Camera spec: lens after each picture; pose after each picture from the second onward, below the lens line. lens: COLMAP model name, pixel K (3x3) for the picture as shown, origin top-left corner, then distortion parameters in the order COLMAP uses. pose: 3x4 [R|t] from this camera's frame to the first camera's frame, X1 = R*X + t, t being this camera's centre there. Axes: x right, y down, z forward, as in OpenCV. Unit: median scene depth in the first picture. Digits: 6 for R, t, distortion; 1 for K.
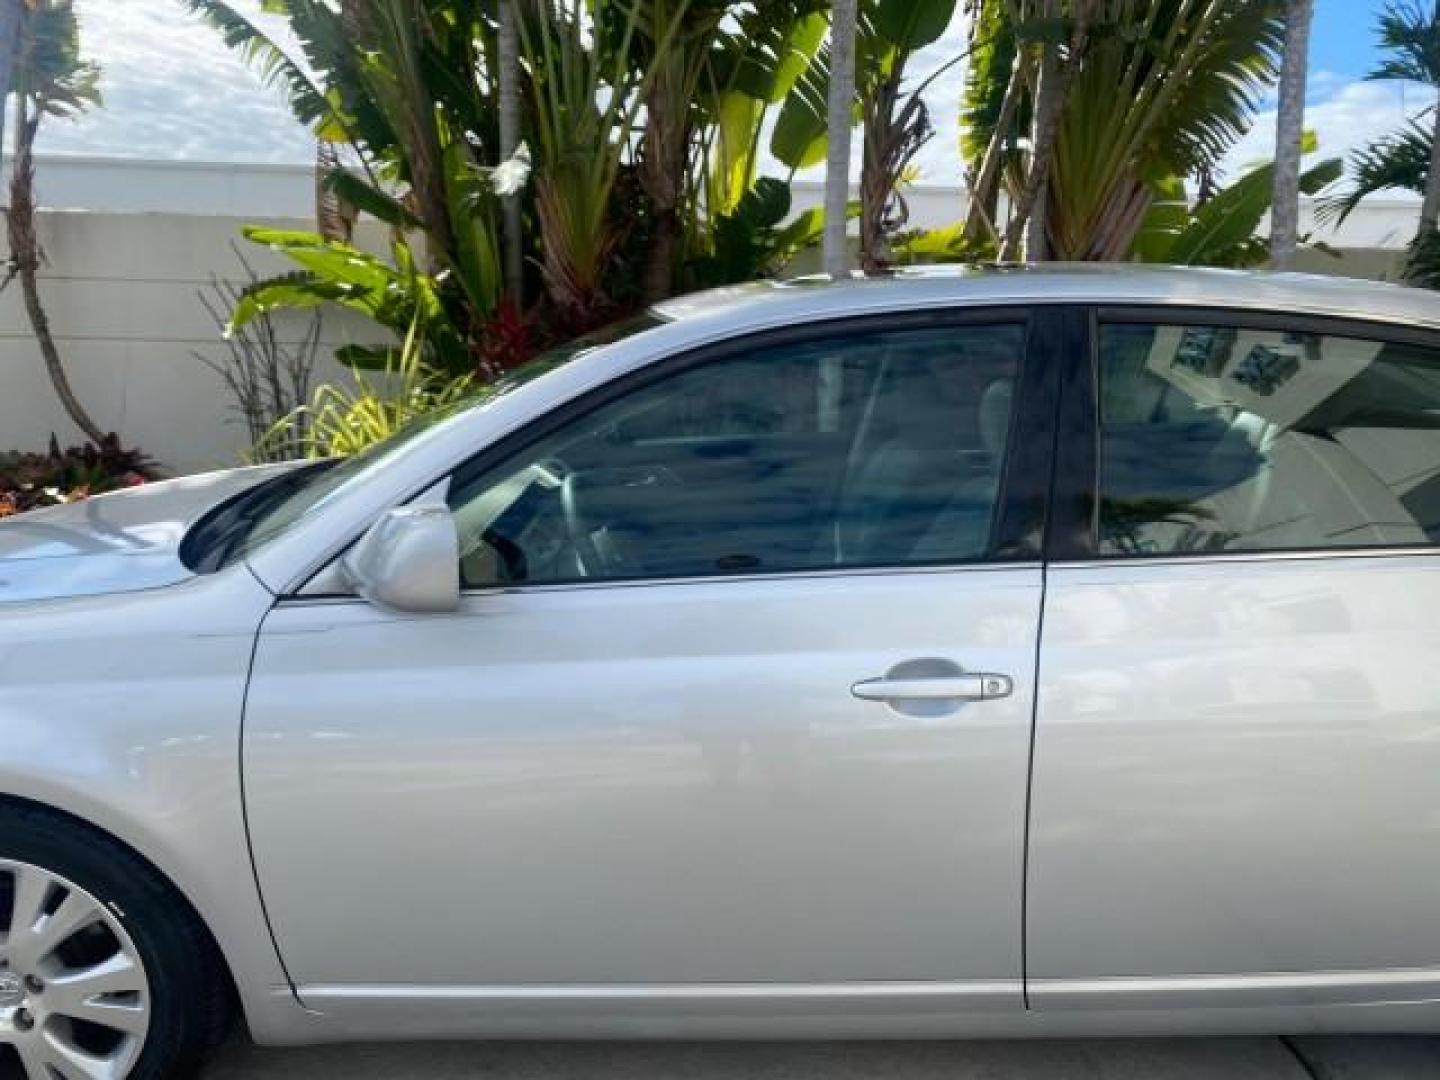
lens RADIAL K [[1162.5, 0, 720.0], [0, 1162.5, 540.0], [0, 0, 1]] dist [0.010790, -0.009434]
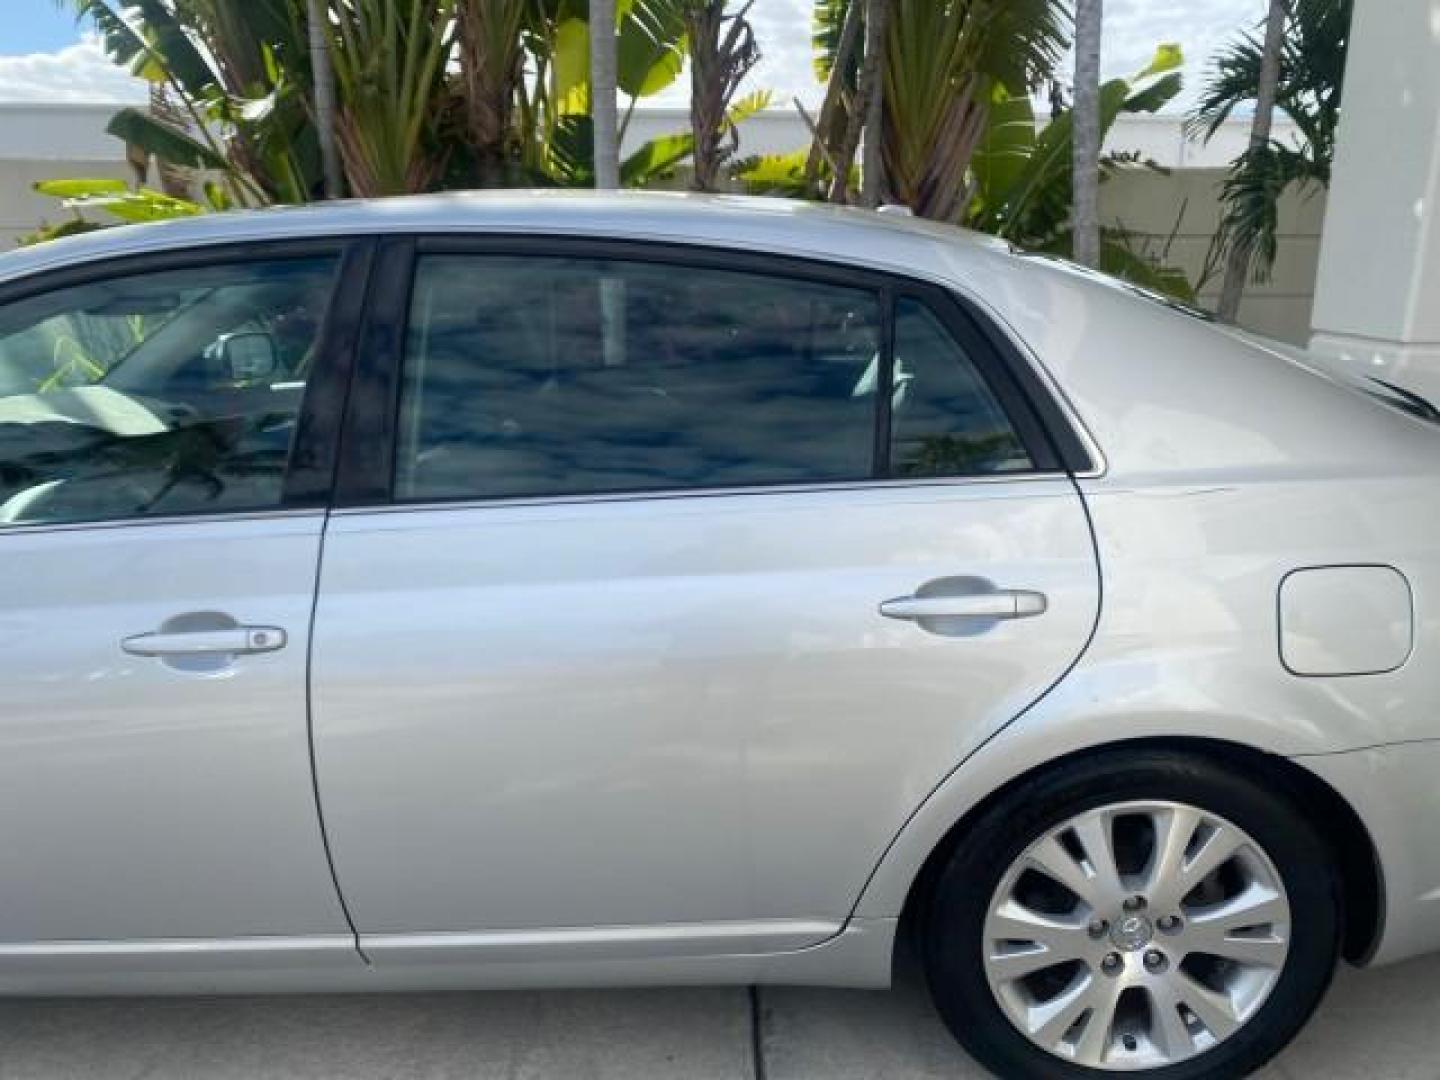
lens RADIAL K [[1162.5, 0, 720.0], [0, 1162.5, 540.0], [0, 0, 1]] dist [0.010790, -0.009434]
pose [[0.999347, -0.012453, -0.033909, 0.176851], [0.014217, 0.998530, 0.052308, -0.000197], [0.033208, -0.052756, 0.998055, 0.014847]]
